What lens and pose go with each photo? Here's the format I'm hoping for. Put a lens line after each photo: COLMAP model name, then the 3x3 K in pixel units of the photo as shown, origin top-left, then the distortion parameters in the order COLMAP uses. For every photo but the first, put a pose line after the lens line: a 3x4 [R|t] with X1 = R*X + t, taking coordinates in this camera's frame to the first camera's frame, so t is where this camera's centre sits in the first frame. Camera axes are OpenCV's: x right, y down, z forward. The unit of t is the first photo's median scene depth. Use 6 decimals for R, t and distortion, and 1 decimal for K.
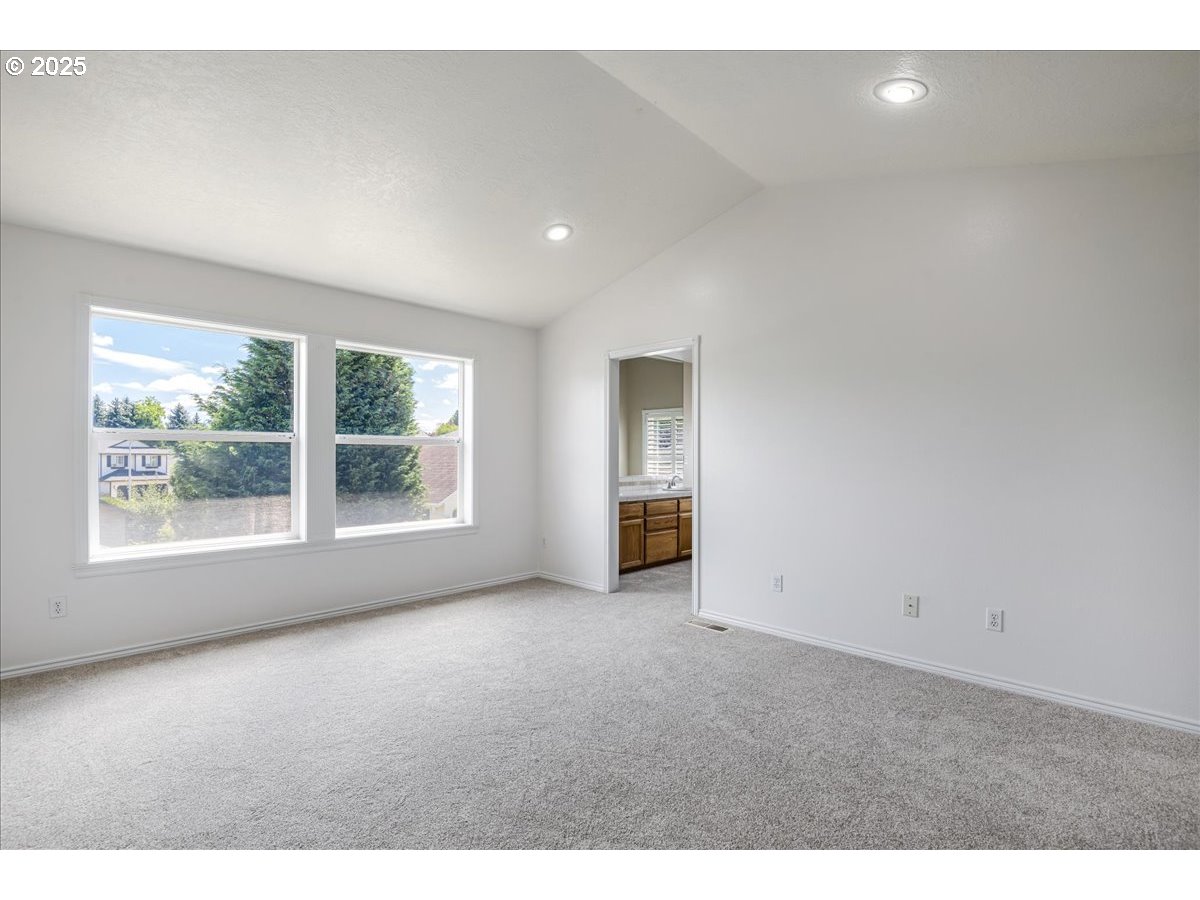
lens RADIAL K [[559.0, 0, 594.4], [0, 559.0, 449.7], [0, 0, 1]] dist [-0.015638, -0.000810]
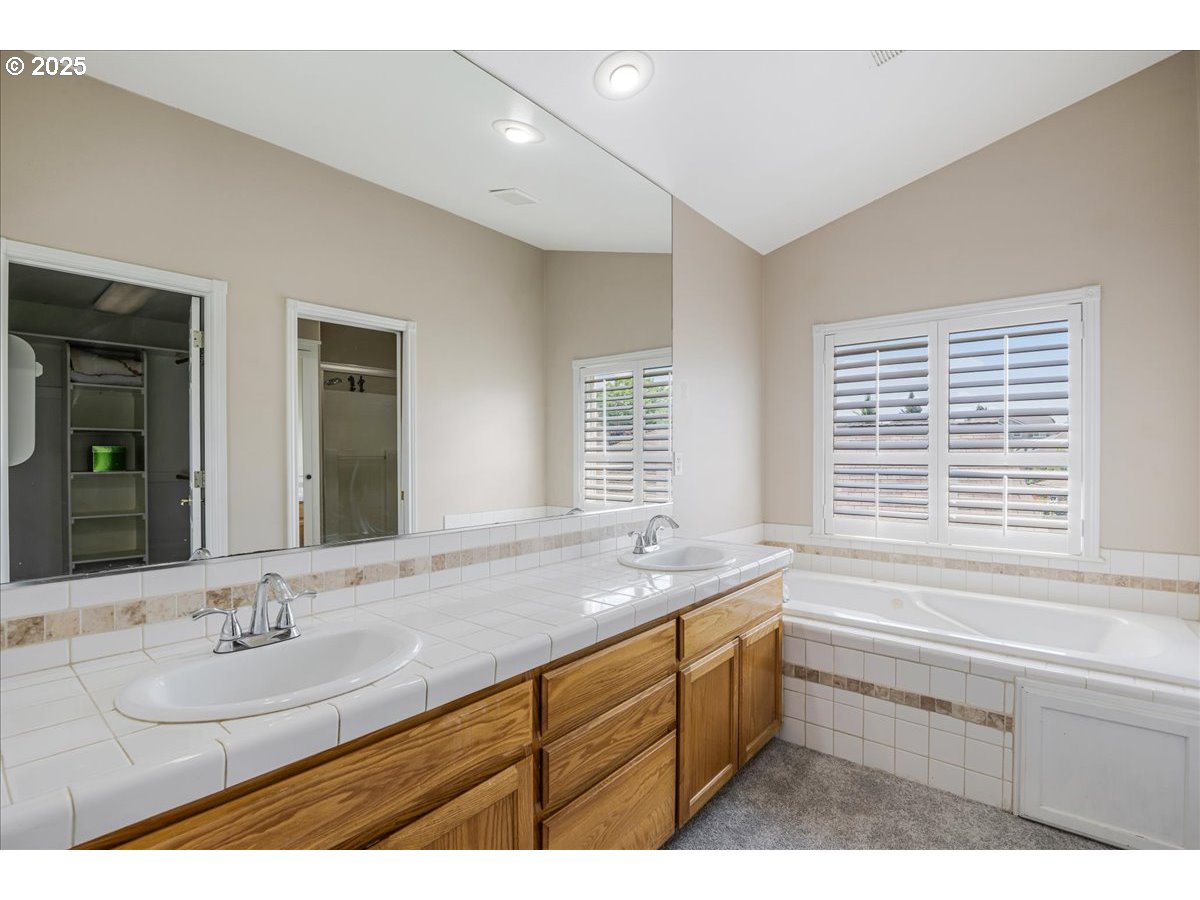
lens RADIAL K [[559.0, 0, 604.0], [0, 559.0, 453.6], [0, 0, 1]] dist [-0.015638, -0.000810]
pose [[0.994303, 0.000093, 0.106595, 0.086462], [-0.001156, 0.999950, 0.009914, 0.008656], [-0.106589, -0.009981, 0.994253, 0.742050]]
